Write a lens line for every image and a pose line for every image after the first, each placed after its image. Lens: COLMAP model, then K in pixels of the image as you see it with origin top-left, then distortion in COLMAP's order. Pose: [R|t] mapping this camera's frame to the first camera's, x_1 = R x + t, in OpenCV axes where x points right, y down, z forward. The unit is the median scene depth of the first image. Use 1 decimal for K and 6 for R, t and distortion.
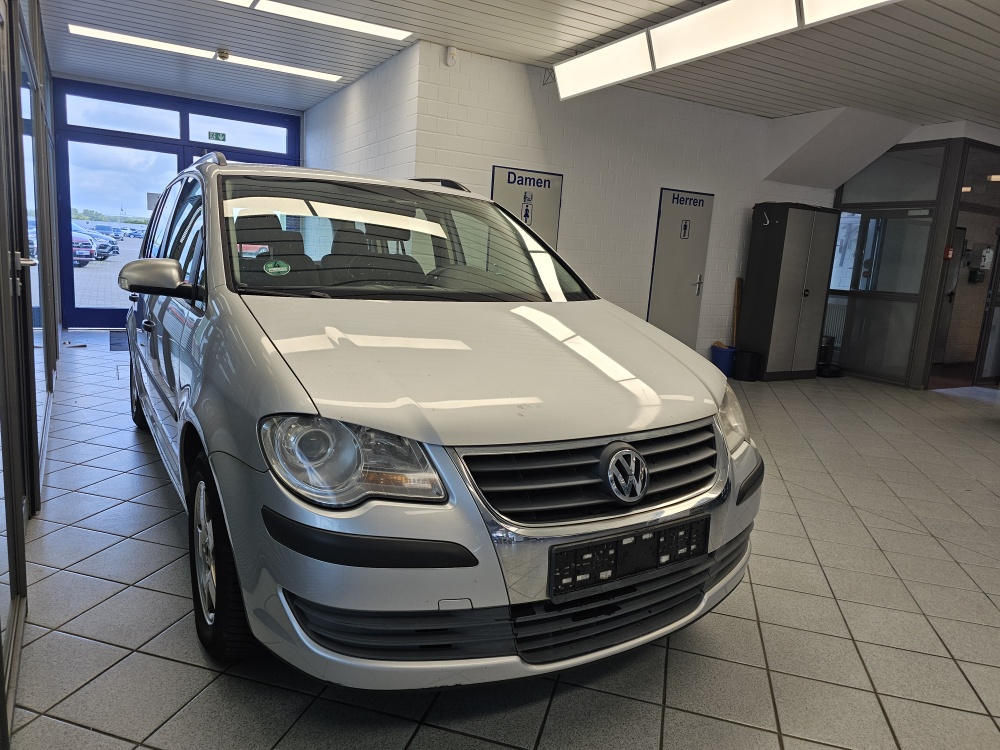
lens RADIAL K [[680.1, 0, 494.9], [0, 680.1, 363.4], [0, 0, 1]] dist [0.048020, -0.063730]
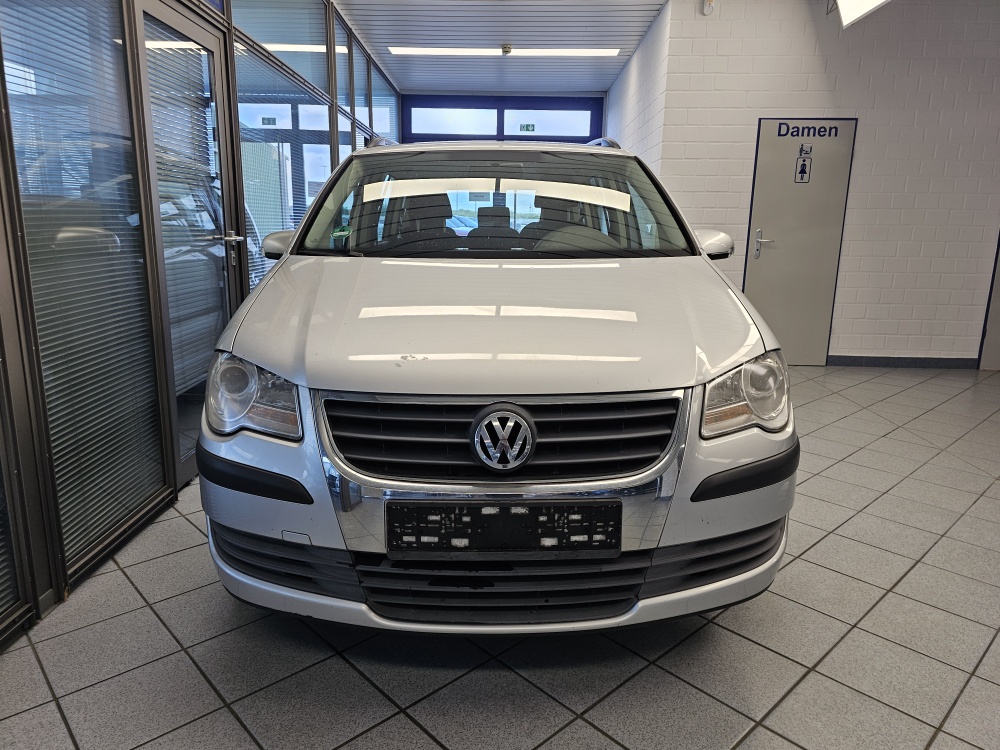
lens RADIAL K [[687.6, 0, 496.3], [0, 687.6, 361.6], [0, 0, 1]] dist [0.037705, -0.068145]
pose [[0.853441, 0.047137, -0.519053, 0.596669], [-0.037817, 0.998877, 0.028532, 0.032665], [0.519815, -0.004721, 0.854266, 0.205309]]
